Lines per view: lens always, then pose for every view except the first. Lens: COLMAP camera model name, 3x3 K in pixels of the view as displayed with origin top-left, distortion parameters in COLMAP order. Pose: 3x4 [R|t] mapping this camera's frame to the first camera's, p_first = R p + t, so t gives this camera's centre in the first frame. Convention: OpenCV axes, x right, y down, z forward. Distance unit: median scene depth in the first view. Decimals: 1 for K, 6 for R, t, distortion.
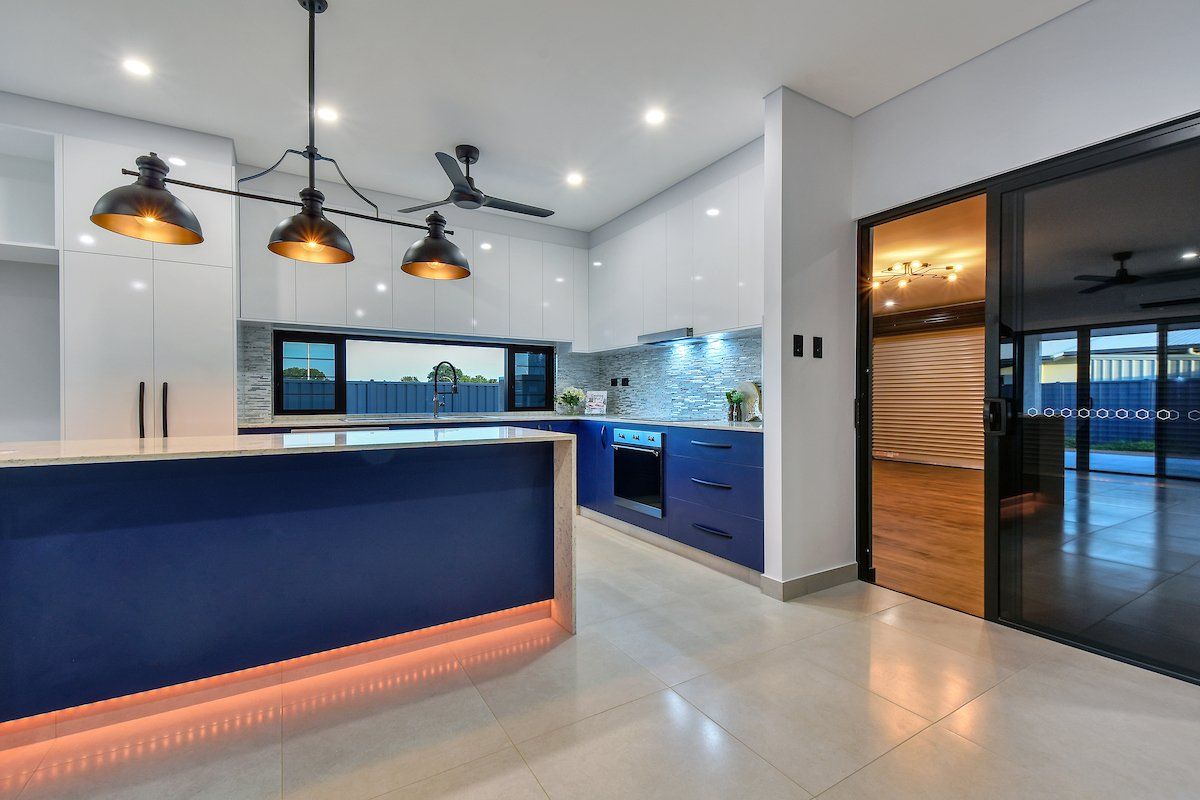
lens RADIAL K [[523.2, 0, 597.6], [0, 523.2, 400.6], [0, 0, 1]] dist [0.023727, -0.013435]
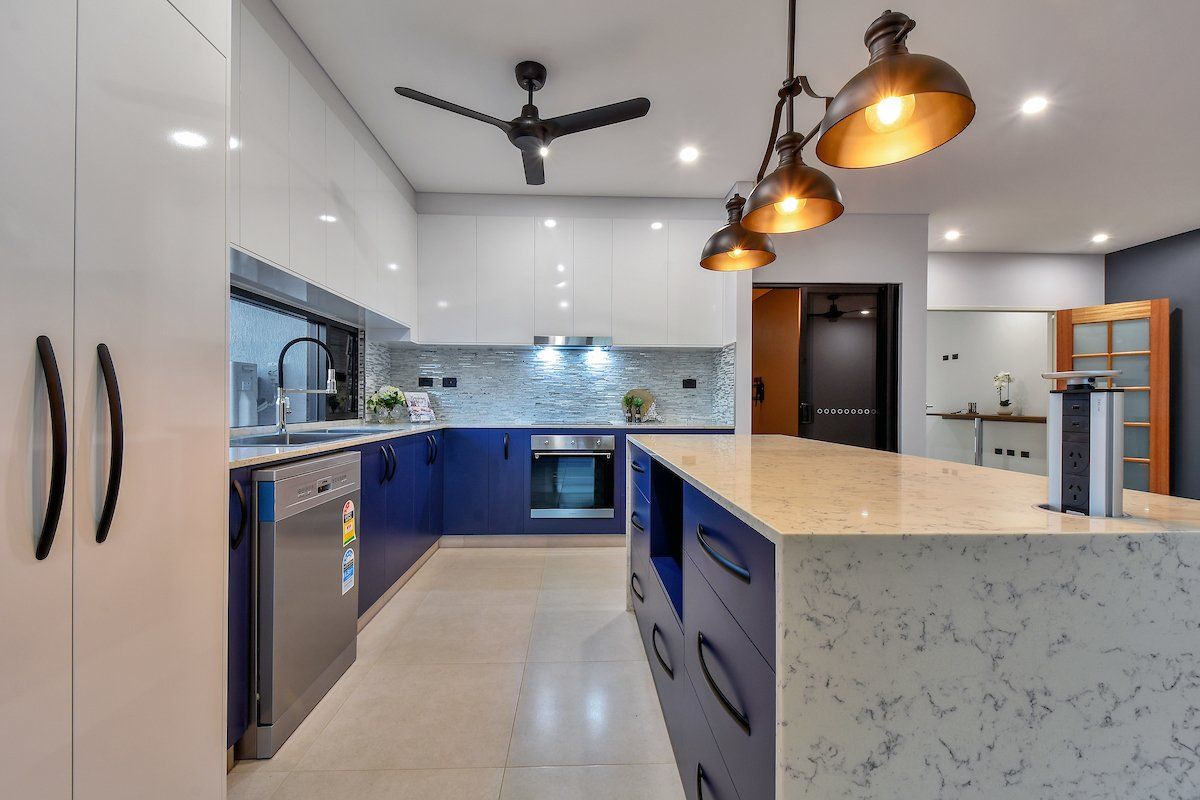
lens RADIAL K [[523.2, 0, 595.3], [0, 523.2, 404.6], [0, 0, 1]] dist [0.023727, -0.013435]
pose [[0.498854, 0.002471, 0.866683, -0.716255], [-0.003242, 0.999994, -0.000985, 0.000695], [-0.866680, -0.002318, 0.498859, 0.451209]]
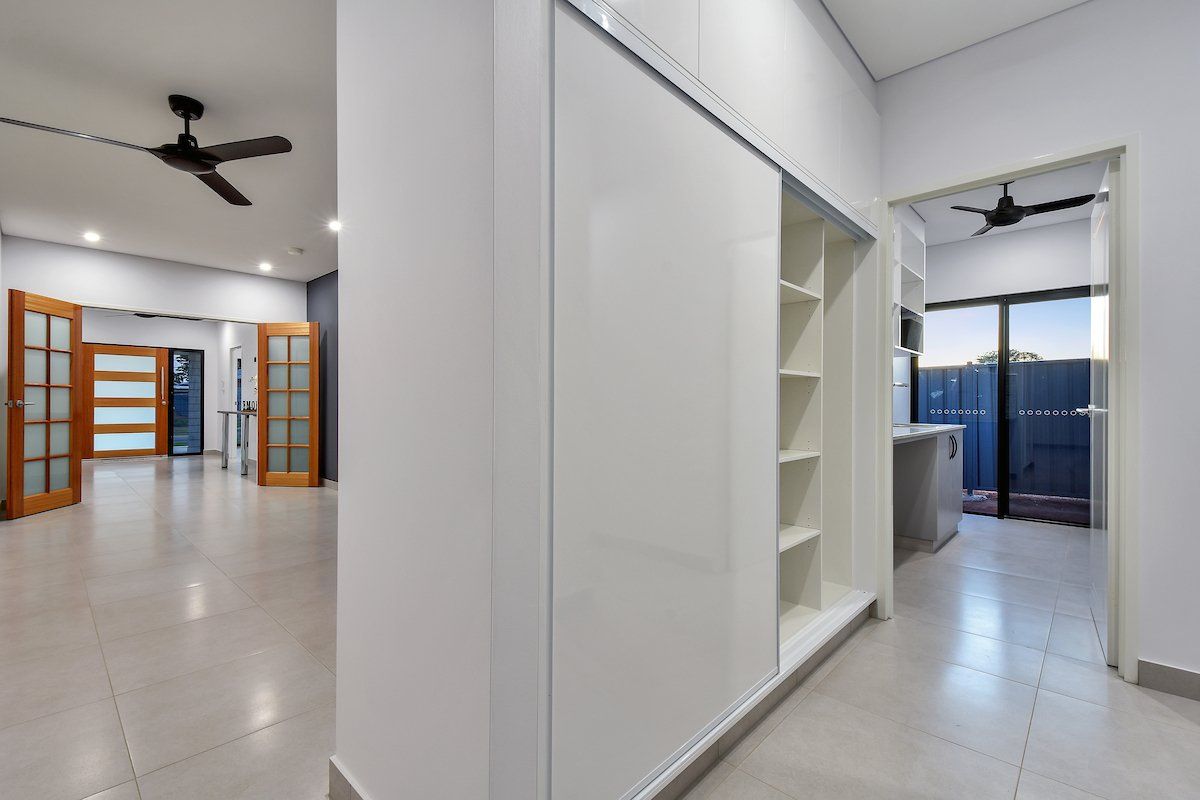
lens RADIAL K [[523.2, 0, 598.6], [0, 523.2, 405.8], [0, 0, 1]] dist [0.023727, -0.013435]
pose [[-0.270662, -0.003076, 0.962669, -0.776638], [-0.000584, 0.999995, 0.003031, 0.001081], [-0.962674, 0.000258, -0.270663, -0.477056]]
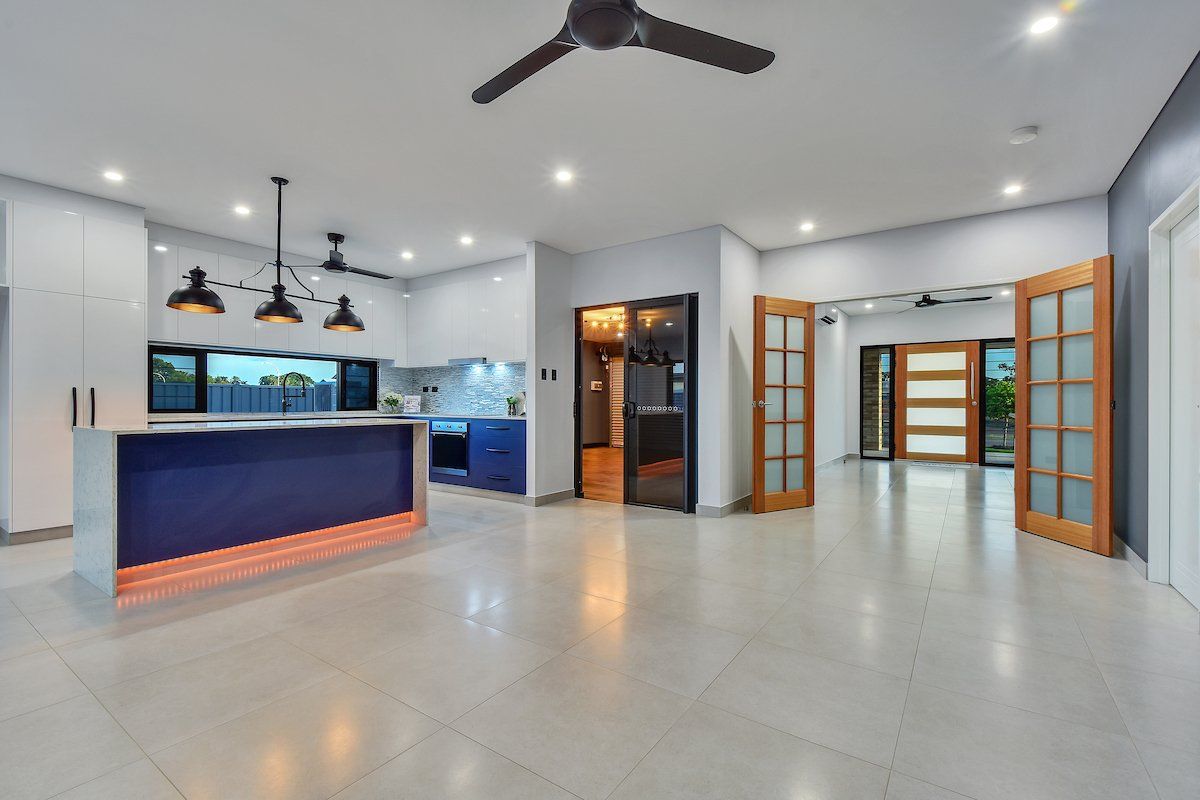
lens RADIAL K [[523.2, 0, 594.7], [0, 523.2, 404.6], [0, 0, 1]] dist [0.023727, -0.013435]
pose [[0.917884, 0.002323, 0.396843, -0.137161], [-0.002929, 0.999995, 0.000921, 0.002788], [-0.396839, -0.002008, 0.917886, -0.553175]]
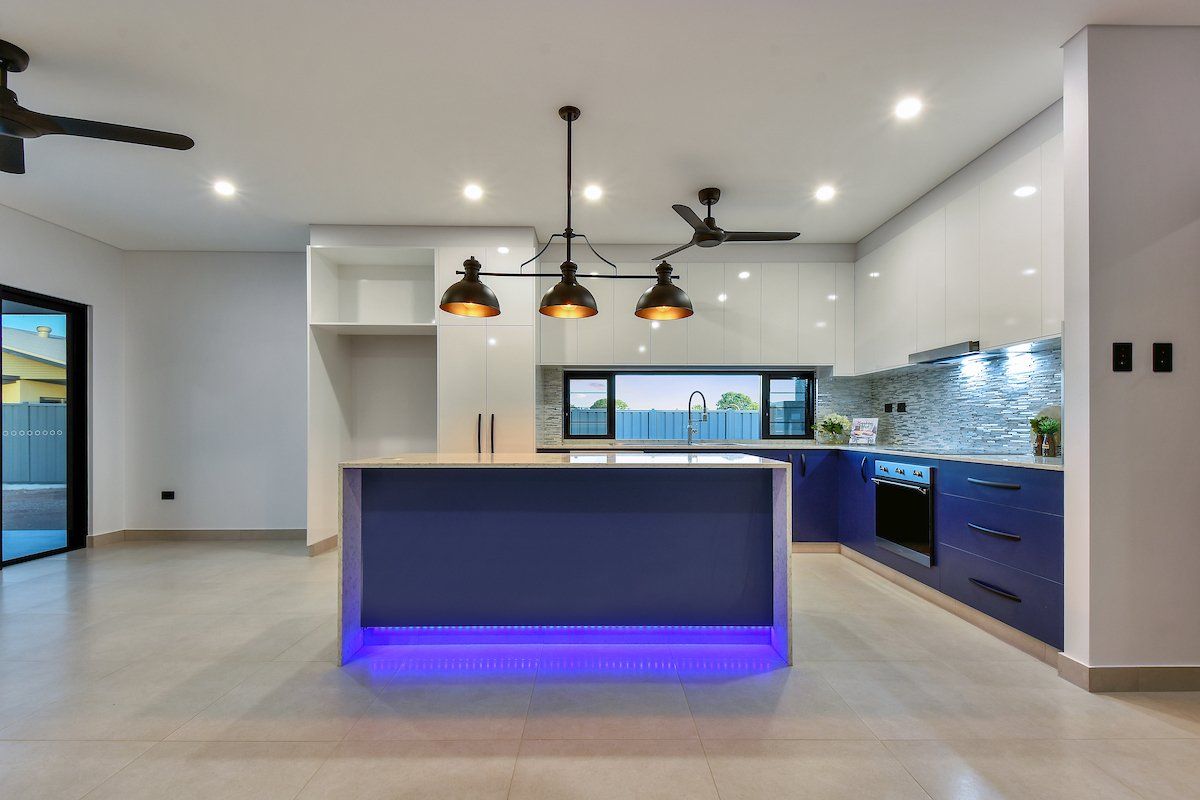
lens RADIAL K [[523.2, 0, 590.0], [0, 523.2, 425.5], [0, 0, 1]] dist [0.023727, -0.013435]
pose [[0.852987, 0.002705, -0.521926, 0.085511], [-0.004732, 0.999986, -0.002551, -0.001150], [0.521911, 0.004646, 0.852987, -0.026193]]
